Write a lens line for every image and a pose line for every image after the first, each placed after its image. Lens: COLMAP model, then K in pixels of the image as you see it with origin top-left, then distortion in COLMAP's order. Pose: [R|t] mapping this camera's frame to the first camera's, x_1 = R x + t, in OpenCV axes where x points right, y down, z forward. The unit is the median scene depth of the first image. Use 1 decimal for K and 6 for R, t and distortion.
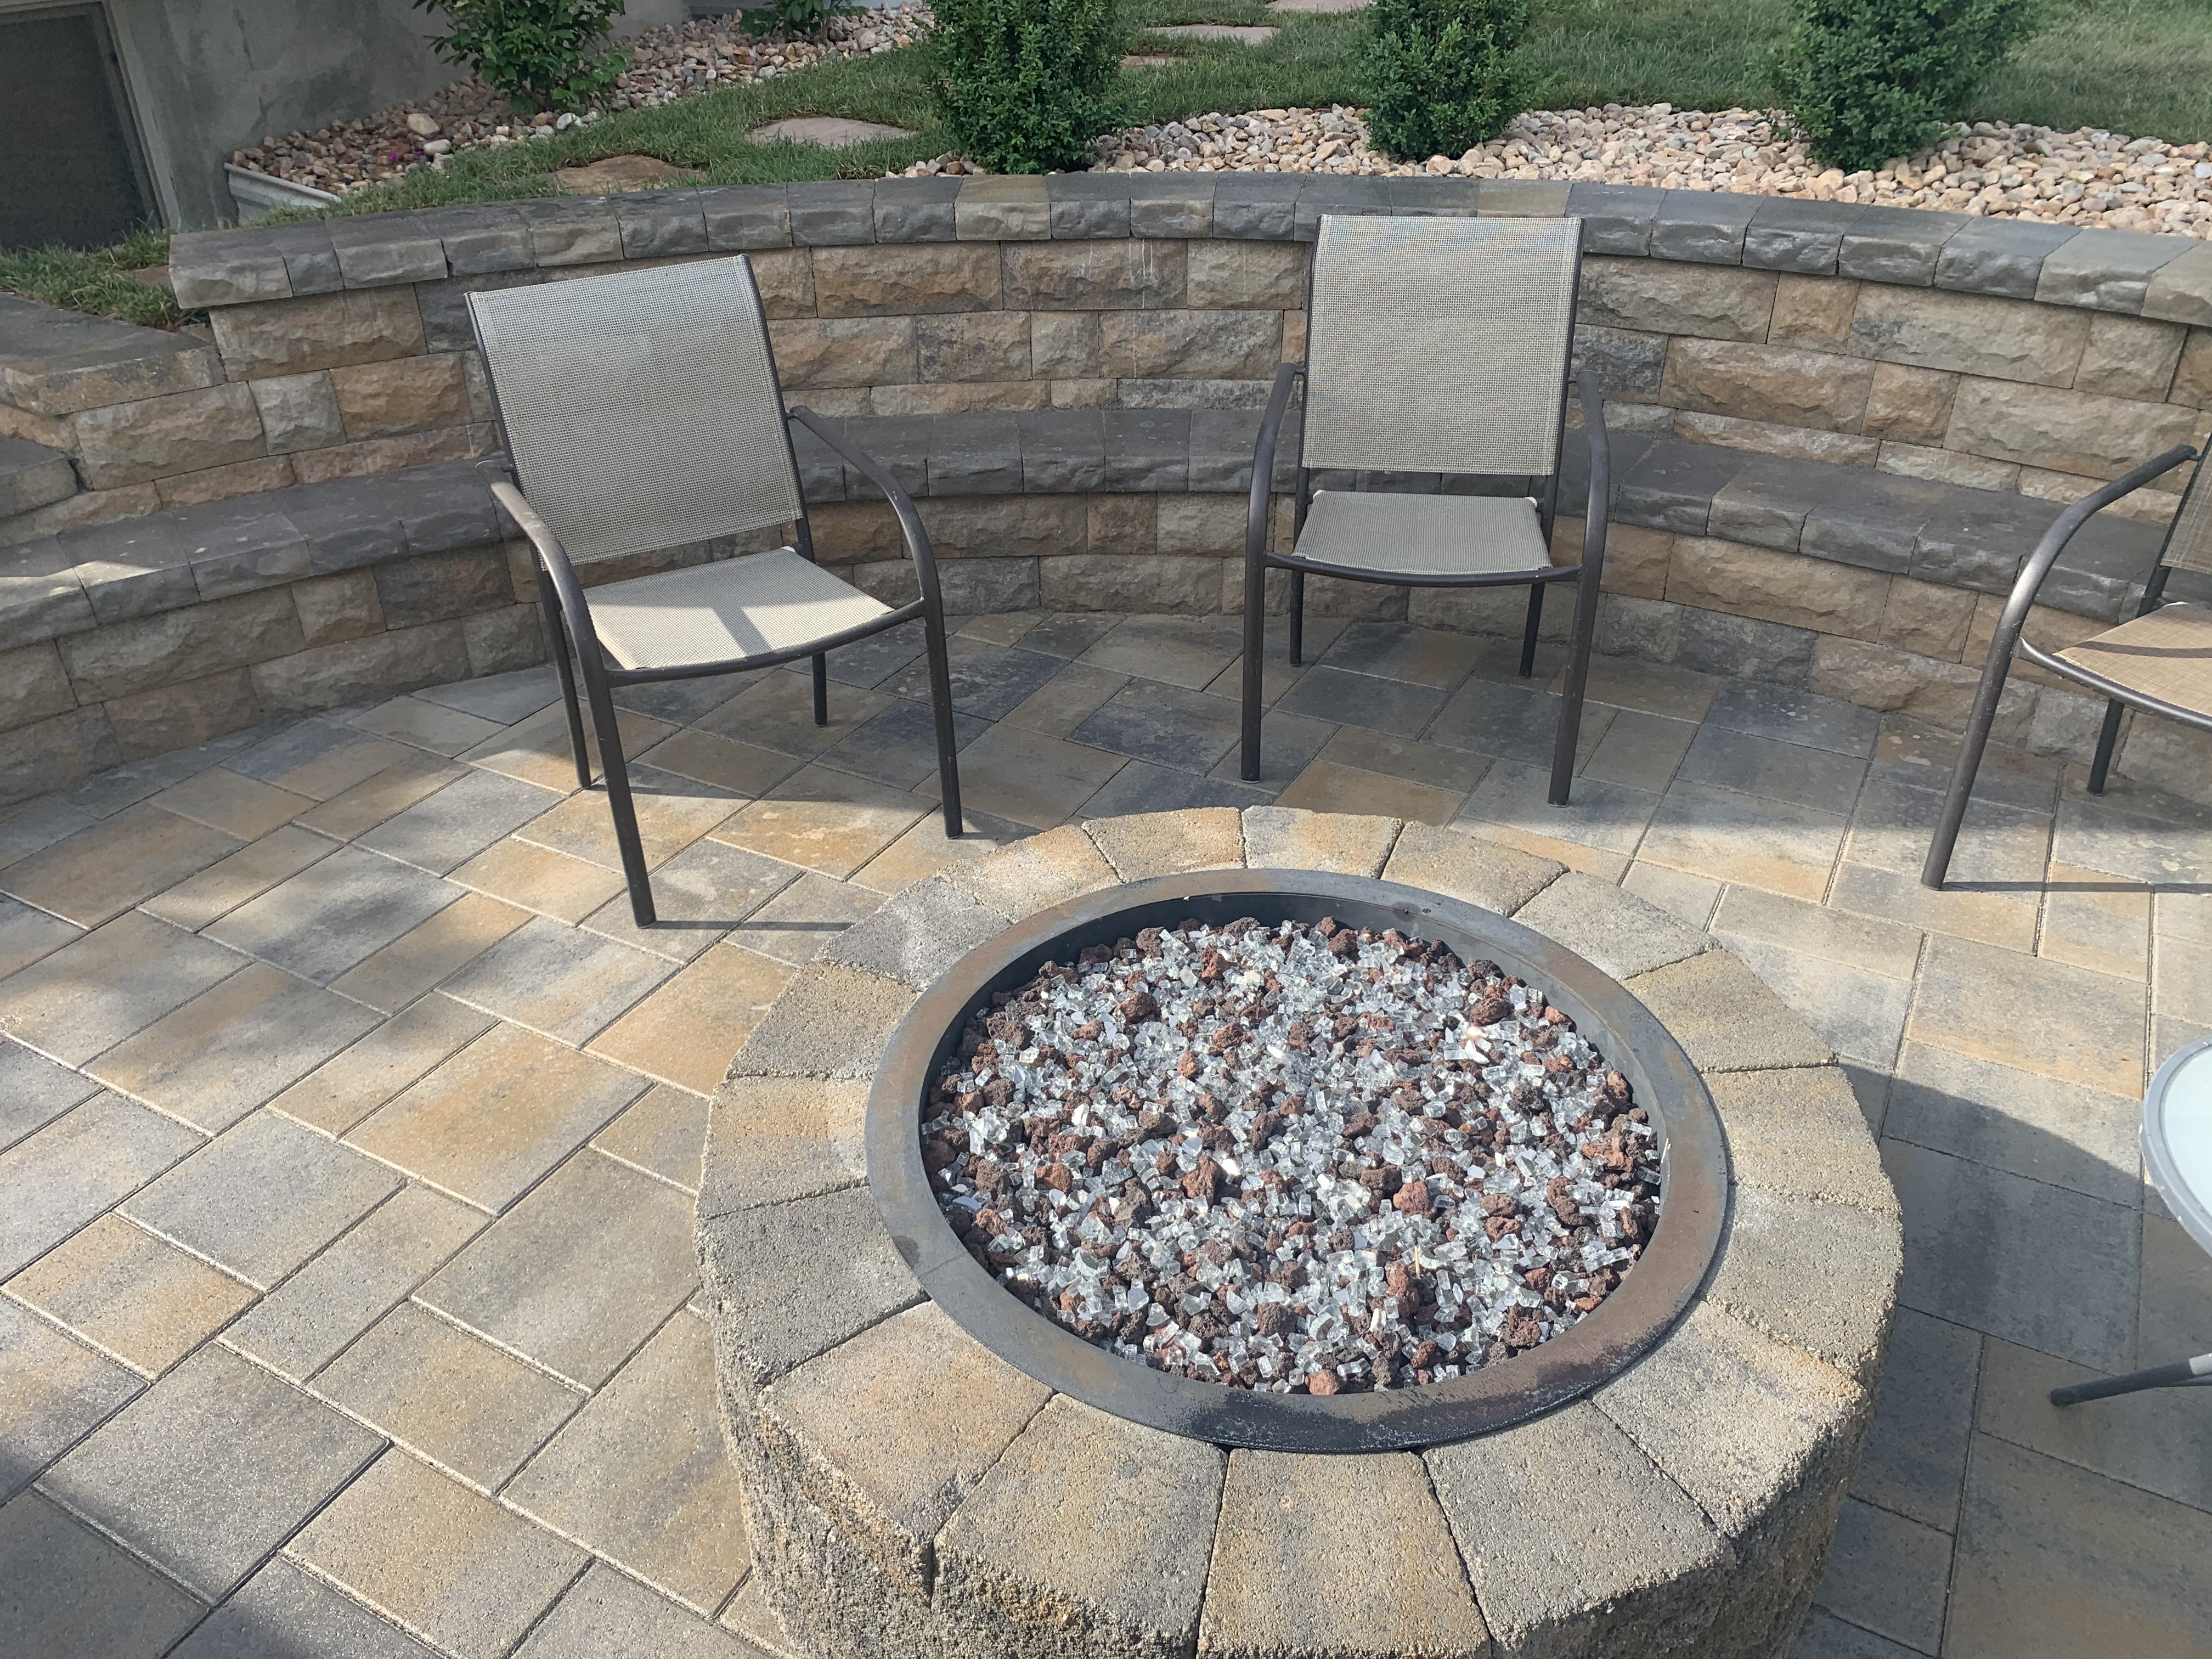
lens RADIAL K [[1655.8, 0, 1076.0], [0, 1655.8, 832.2], [0, 0, 1]] dist [0.001011, -0.007940]
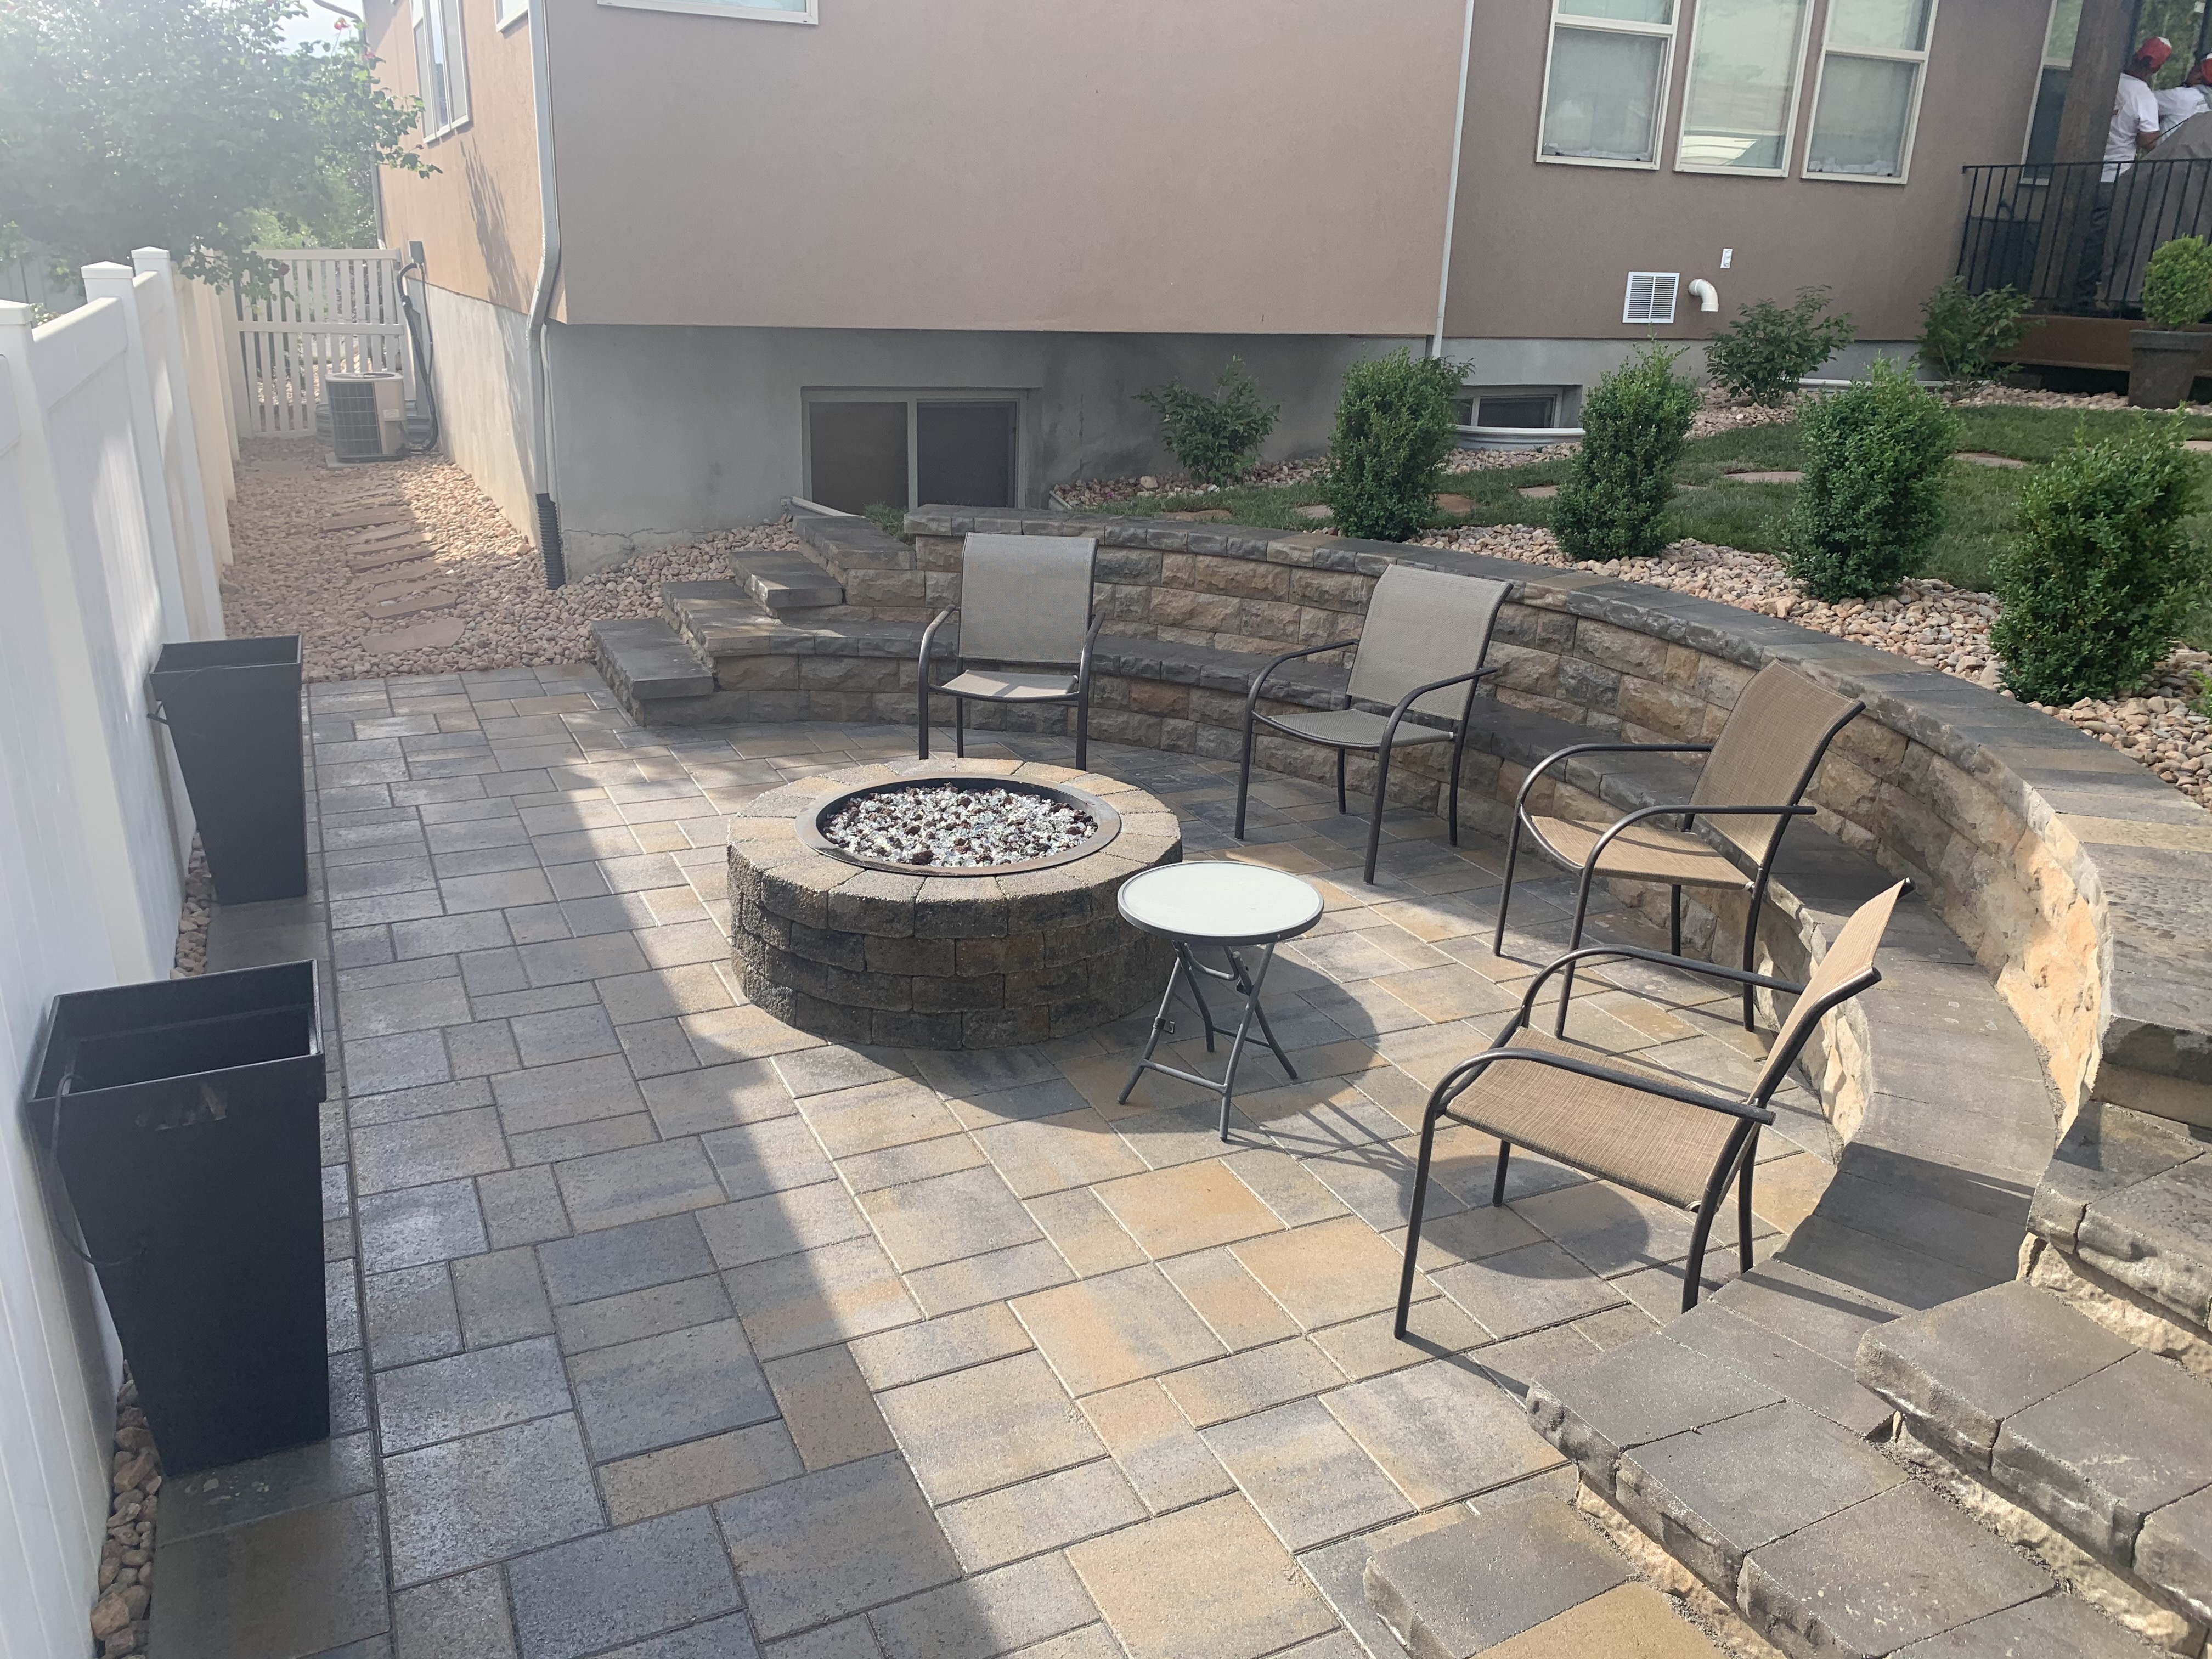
lens RADIAL K [[1655.8, 0, 1076.0], [0, 1655.8, 832.2], [0, 0, 1]] dist [0.001011, -0.007940]
pose [[0.799386, 0.224760, -0.557194, 0.883633], [-0.345396, 0.930742, -0.120086, 0.219320], [0.491614, 0.288448, 0.821653, -0.531538]]
